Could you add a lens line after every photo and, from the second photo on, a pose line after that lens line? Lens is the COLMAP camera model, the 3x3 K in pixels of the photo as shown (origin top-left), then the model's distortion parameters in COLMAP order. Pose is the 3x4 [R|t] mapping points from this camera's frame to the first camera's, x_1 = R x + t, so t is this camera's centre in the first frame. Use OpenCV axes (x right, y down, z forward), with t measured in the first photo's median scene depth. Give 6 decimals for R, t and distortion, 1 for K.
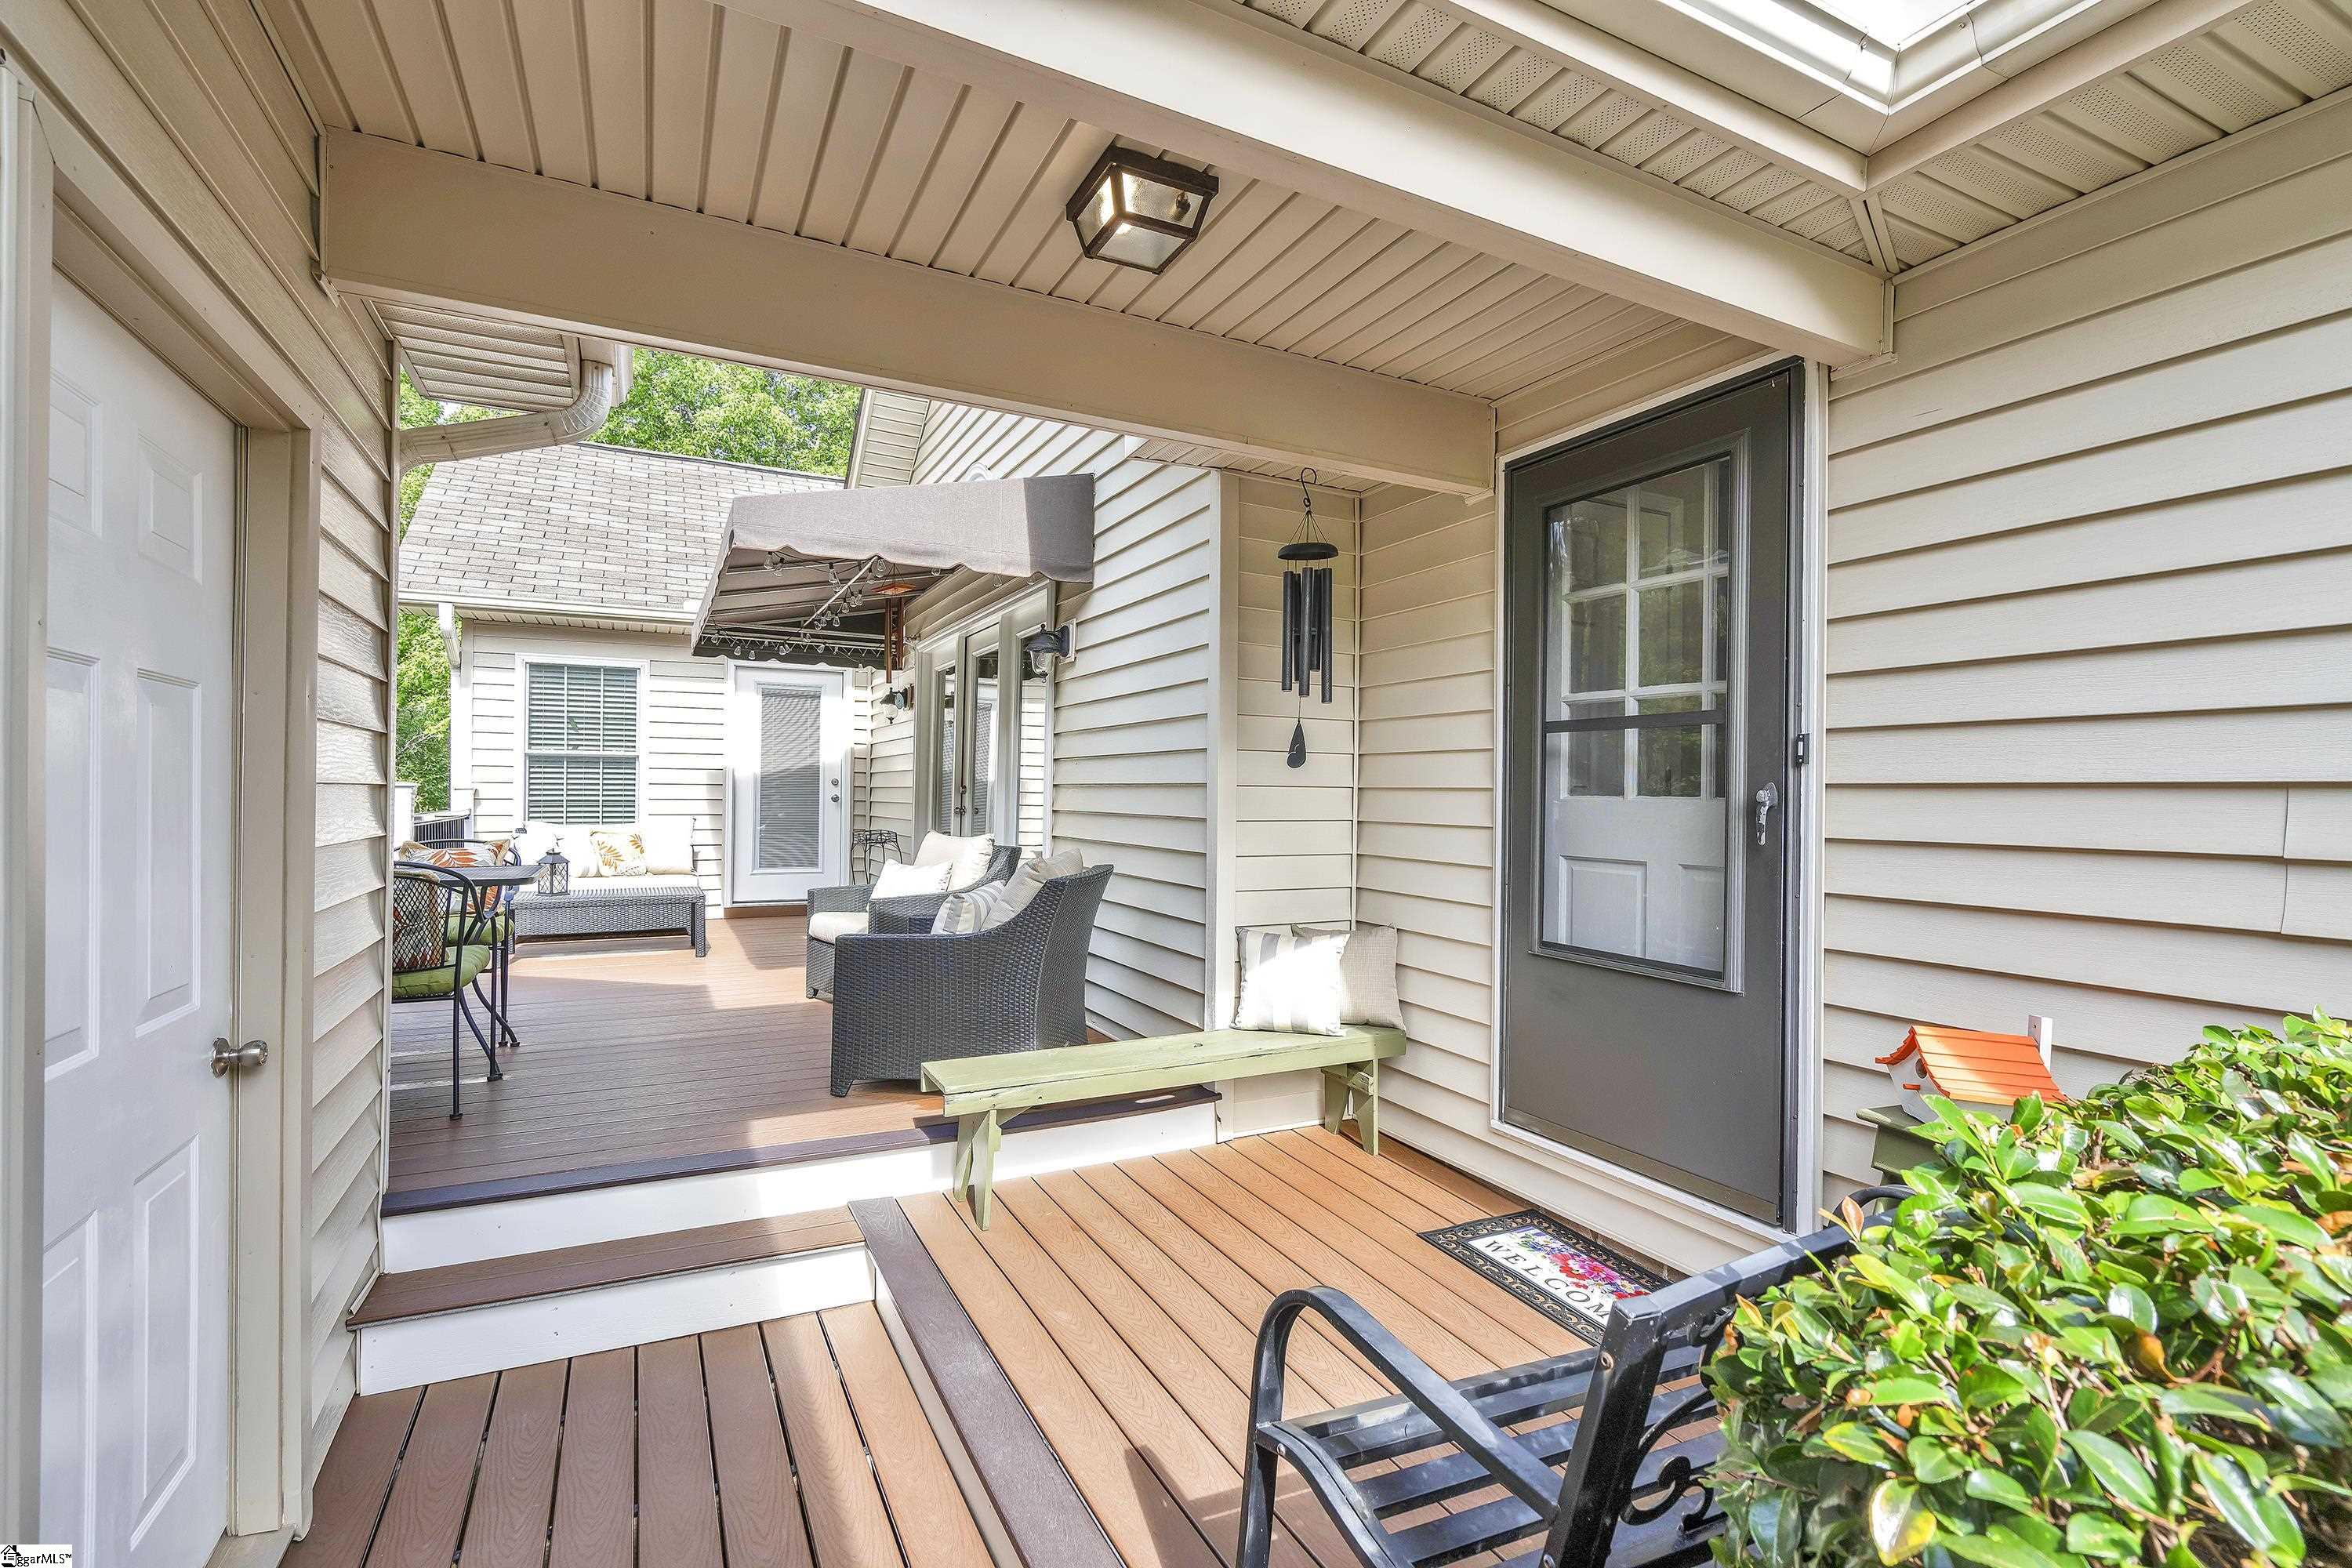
lens RADIAL K [[1055.4, 0, 1168.9], [0, 1055.4, 788.5], [0, 0, 1]] dist [-0.004415, -0.000377]
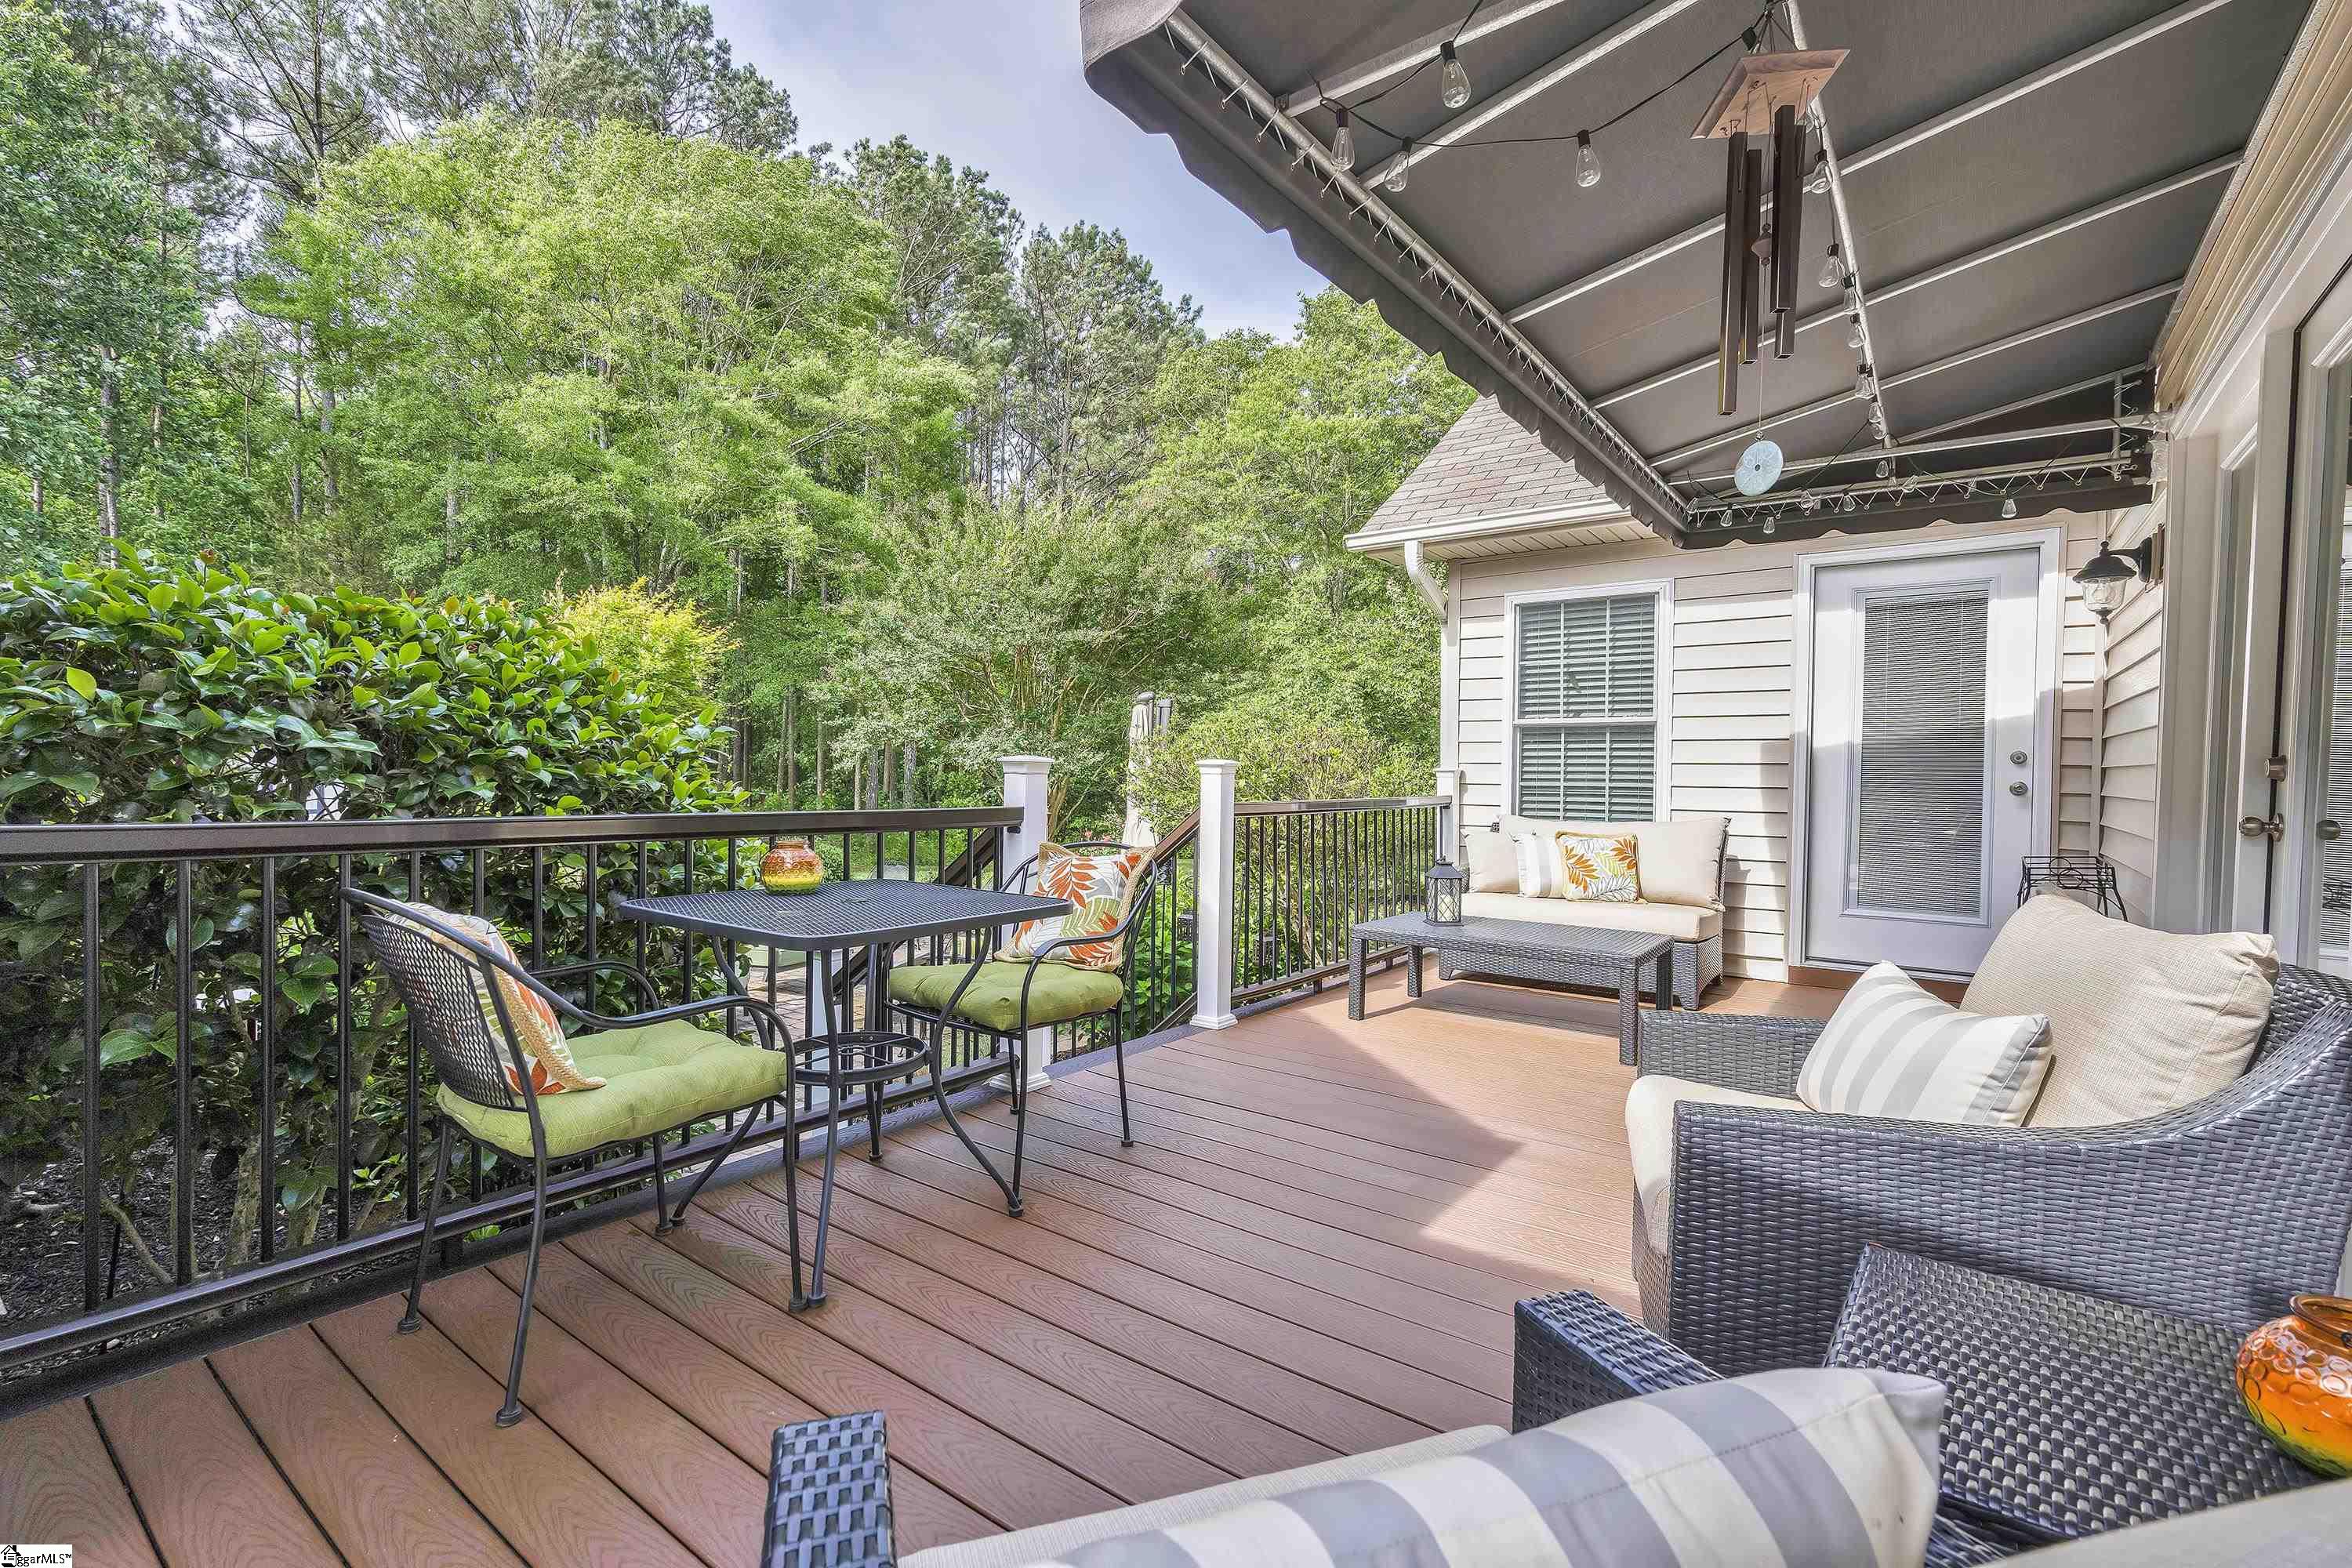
lens RADIAL K [[1055.4, 0, 1186.0], [0, 1055.4, 781.6], [0, 0, 1]] dist [-0.004415, -0.000377]
pose [[0.465079, 0.004396, -0.885258, -0.046421], [0.001060, 0.999984, 0.005522, 0.003077], [0.885269, -0.003506, 0.465067, 0.432755]]
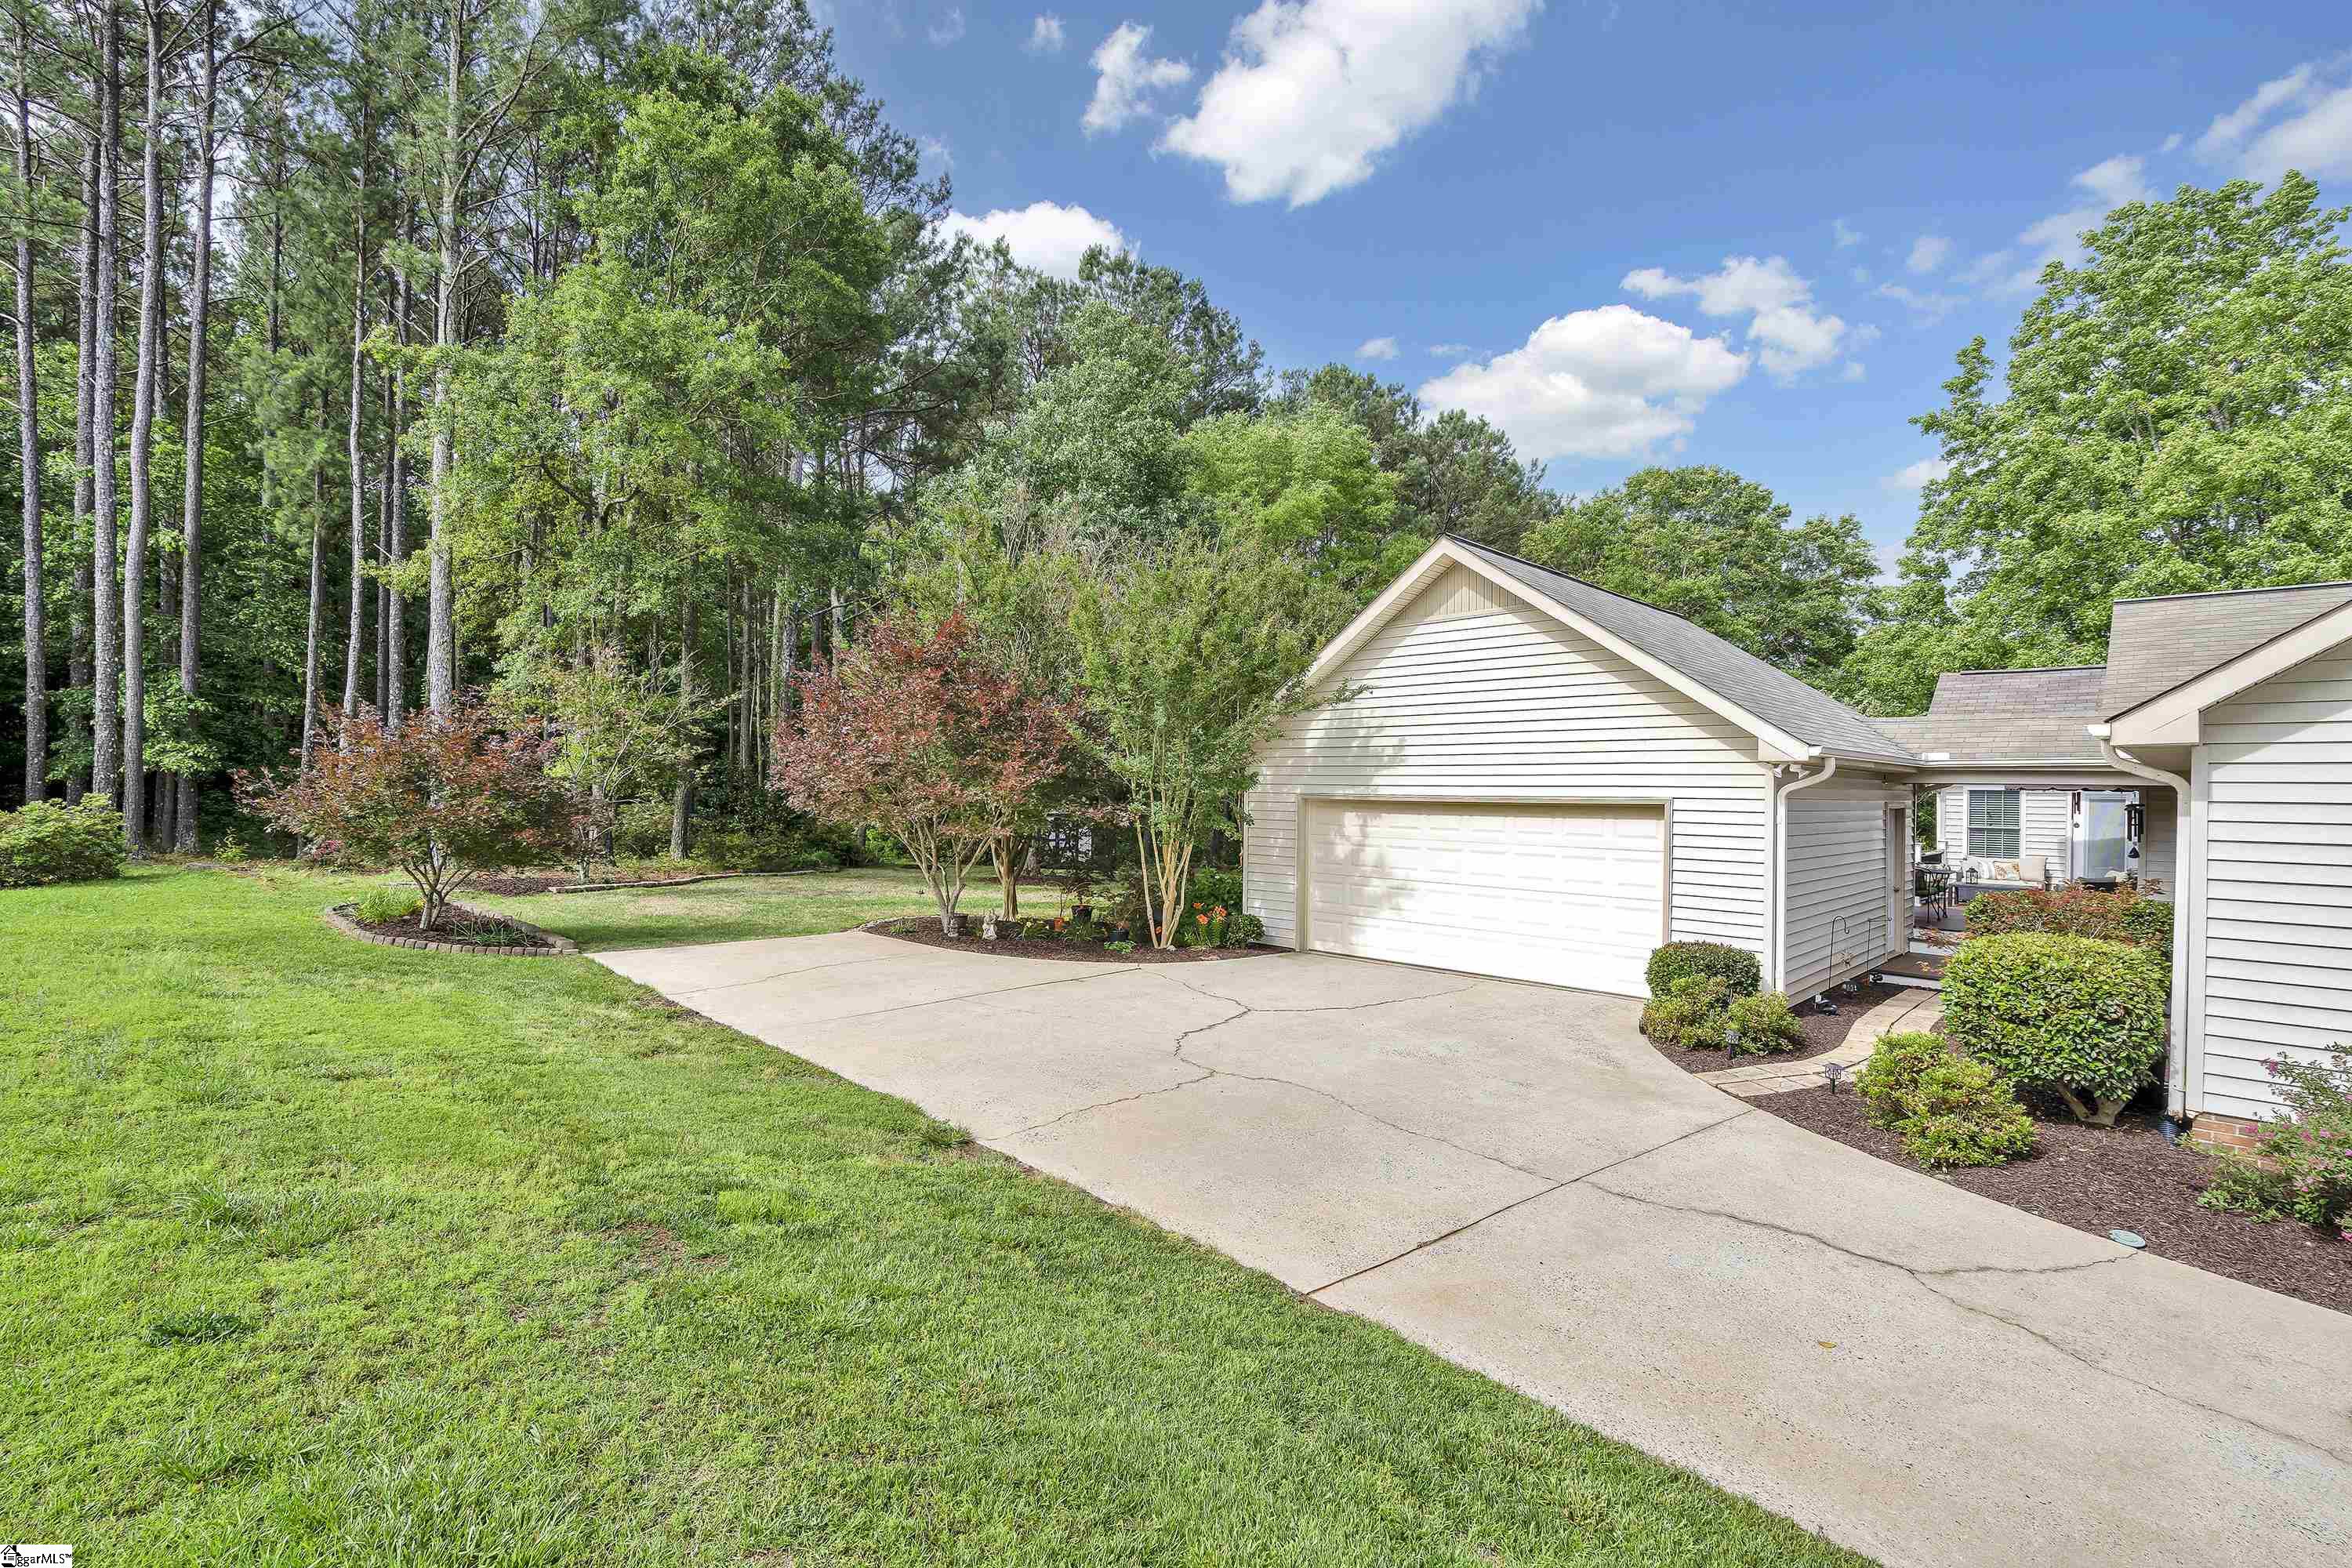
lens RADIAL K [[1055.4, 0, 1177.2], [0, 1055.4, 787.4], [0, 0, 1]] dist [-0.004415, -0.000377]
pose [[0.324780, -0.008781, -0.945749, 1.089929], [-0.009761, 0.999873, -0.012636, -0.076444], [0.945739, 0.013336, 0.324653, -1.509202]]
